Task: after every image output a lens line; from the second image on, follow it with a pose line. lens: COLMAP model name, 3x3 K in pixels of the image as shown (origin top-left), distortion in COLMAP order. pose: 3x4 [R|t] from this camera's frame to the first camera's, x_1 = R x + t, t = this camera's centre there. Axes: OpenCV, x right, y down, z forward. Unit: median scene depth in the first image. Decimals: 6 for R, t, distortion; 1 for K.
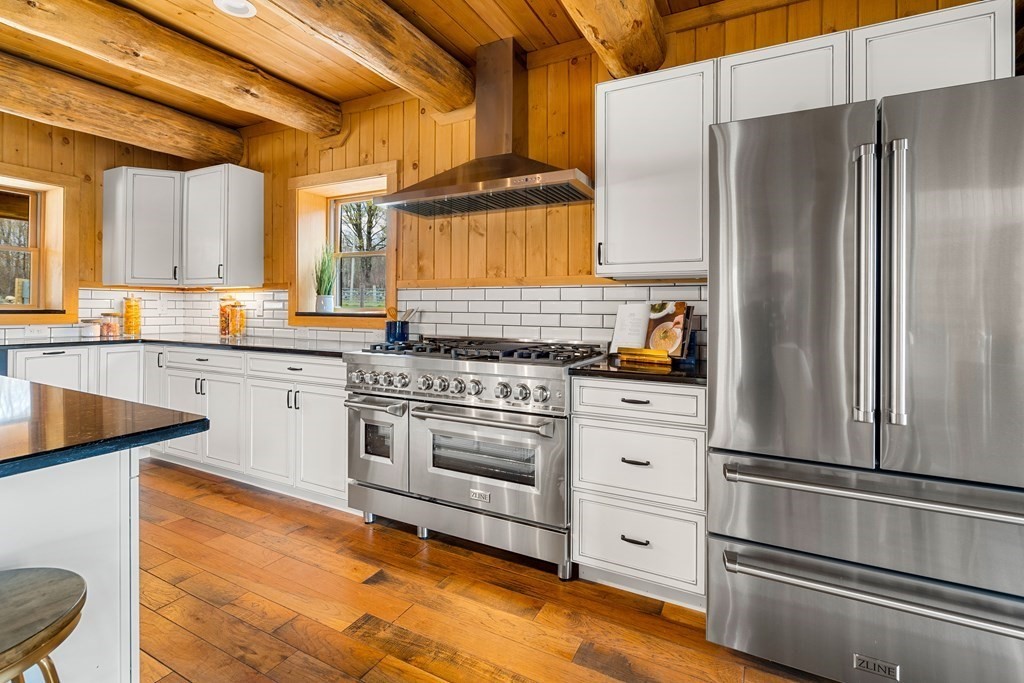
lens RADIAL K [[482.5, 0, 511.8], [0, 482.5, 299.9], [0, 0, 1]] dist [-0.003488, 0.000227]
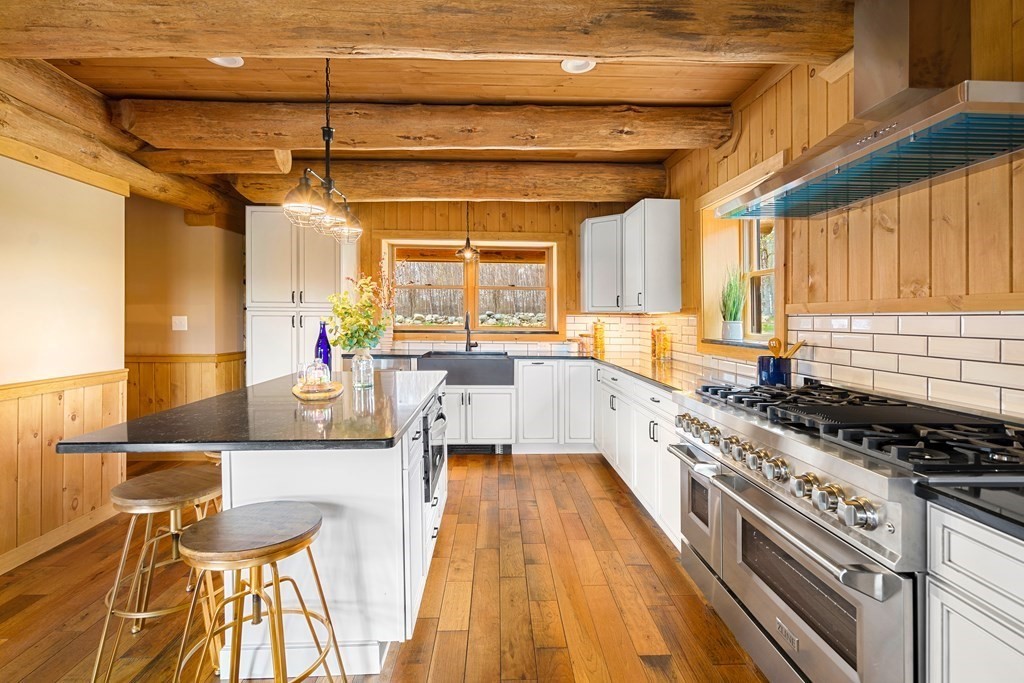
lens RADIAL K [[478.5, 0, 511.1], [0, 478.5, 317.2], [0, 0, 1]] dist [-0.001676, 0.000037]
pose [[0.494106, -0.004981, -0.869387, 0.238460], [0.010293, 0.999947, 0.000121, -0.026570], [0.869341, -0.009008, 0.494131, 0.257488]]
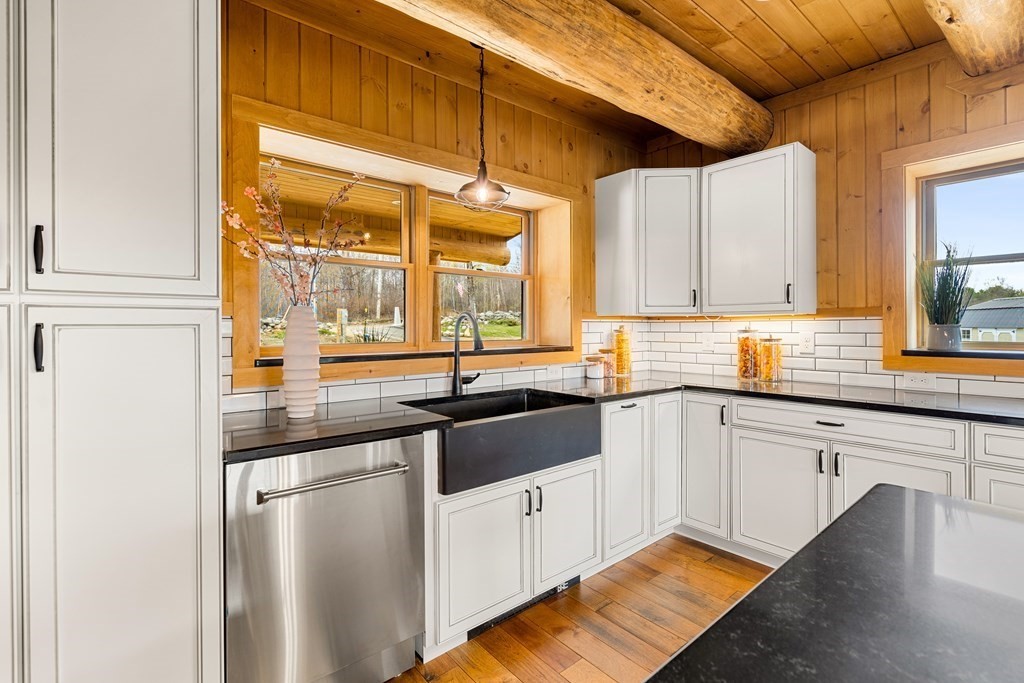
lens RADIAL K [[475.3, 0, 506.2], [0, 475.3, 324.4], [0, 0, 1]] dist [-0.002140, 0.000703]
pose [[0.921460, -0.013996, -0.388220, -0.882268], [0.018505, 0.999798, 0.007879, -0.033014], [0.388031, -0.014444, 0.921533, 0.226356]]
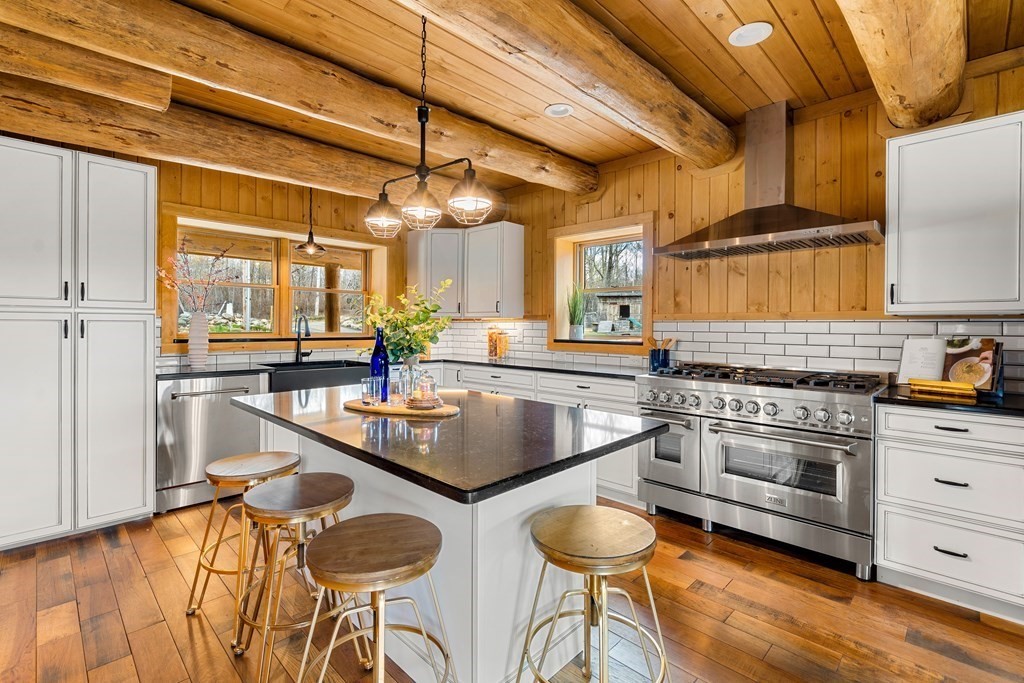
lens RADIAL K [[475.3, 0, 506.2], [0, 475.3, 324.4], [0, 0, 1]] dist [-0.002140, 0.000703]
pose [[0.956326, -0.002418, -0.292291, -0.269041], [0.006111, 0.999913, 0.011723, -0.034215], [0.292237, -0.012997, 0.956257, -0.233002]]
